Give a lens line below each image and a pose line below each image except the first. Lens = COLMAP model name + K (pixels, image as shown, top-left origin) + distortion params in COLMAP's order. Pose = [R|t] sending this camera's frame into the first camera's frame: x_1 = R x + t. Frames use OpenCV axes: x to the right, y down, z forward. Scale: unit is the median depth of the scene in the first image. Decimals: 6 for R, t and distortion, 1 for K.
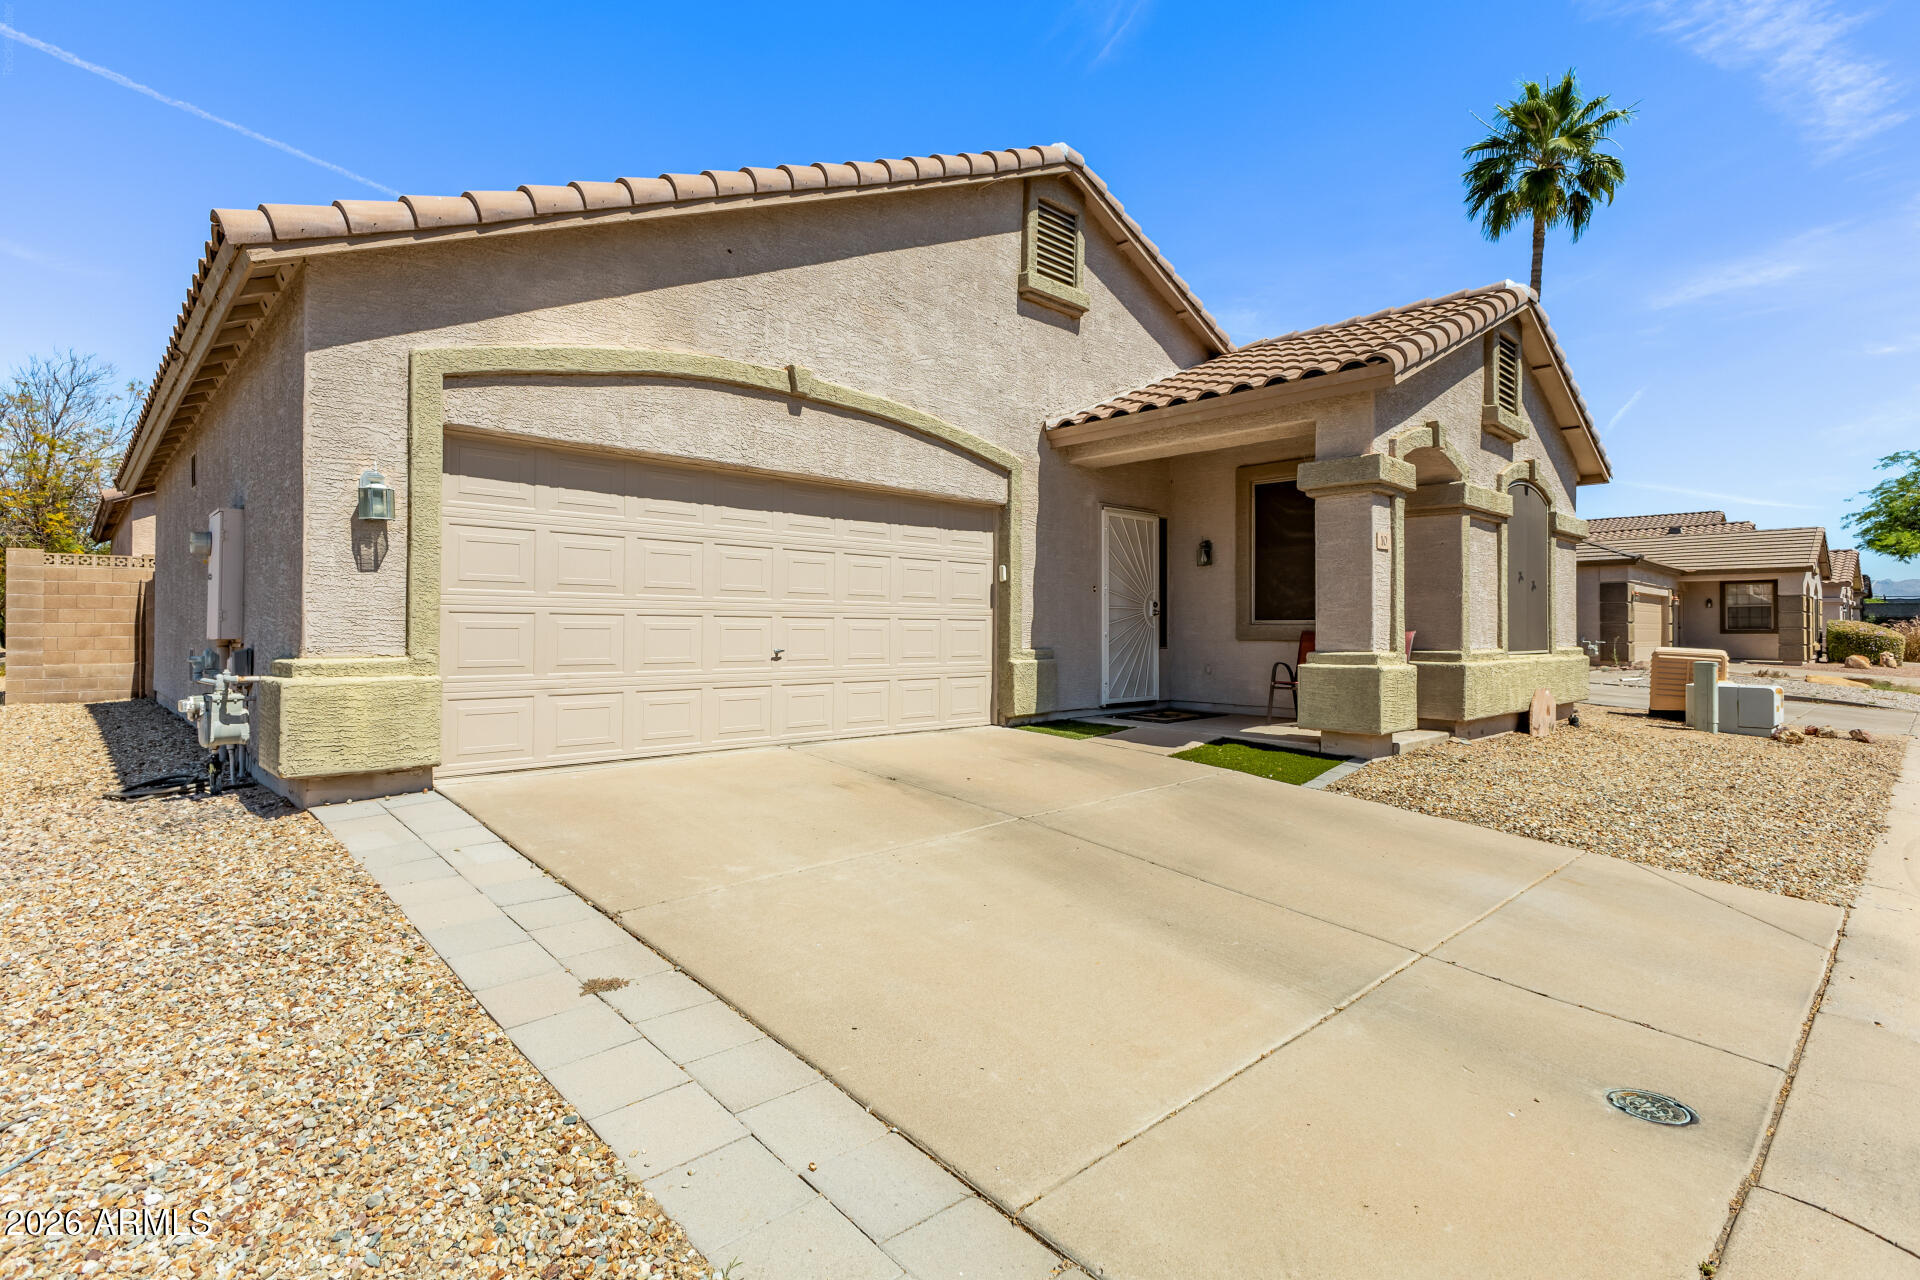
lens RADIAL K [[897.7, 0, 960.0], [0, 897.7, 640.0], [0, 0, 1]] dist [-0.002635, -0.000103]
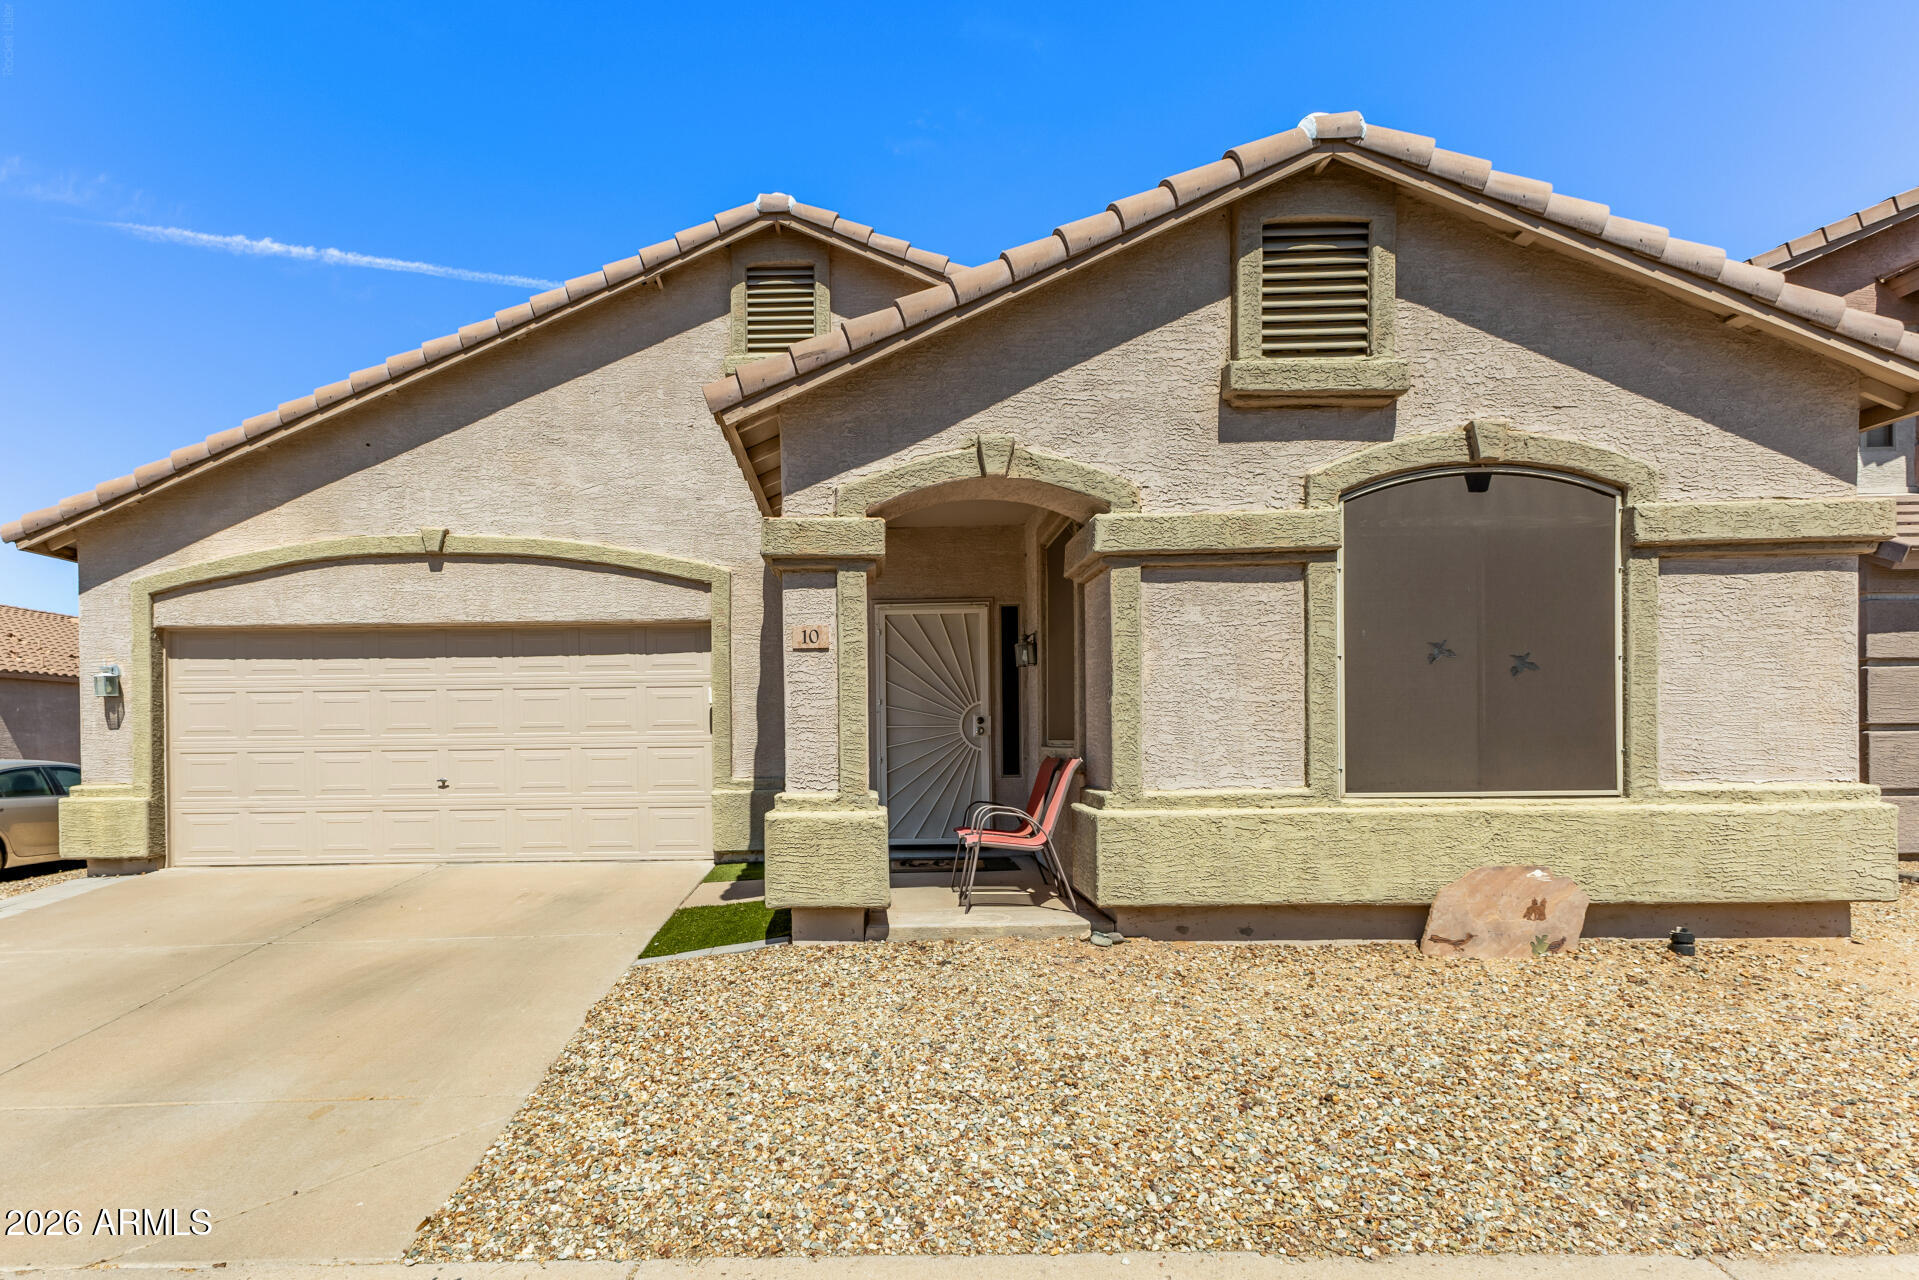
lens RADIAL K [[805.2, 0, 959.7], [0, 805.2, 750.8], [0, 0, 1]] dist [0.002248, 0.000209]
pose [[0.729506, -0.001827, -0.683972, 0.965554], [0.007472, 0.999958, 0.005298, -0.025319], [0.683934, -0.008976, 0.729489, 0.694653]]
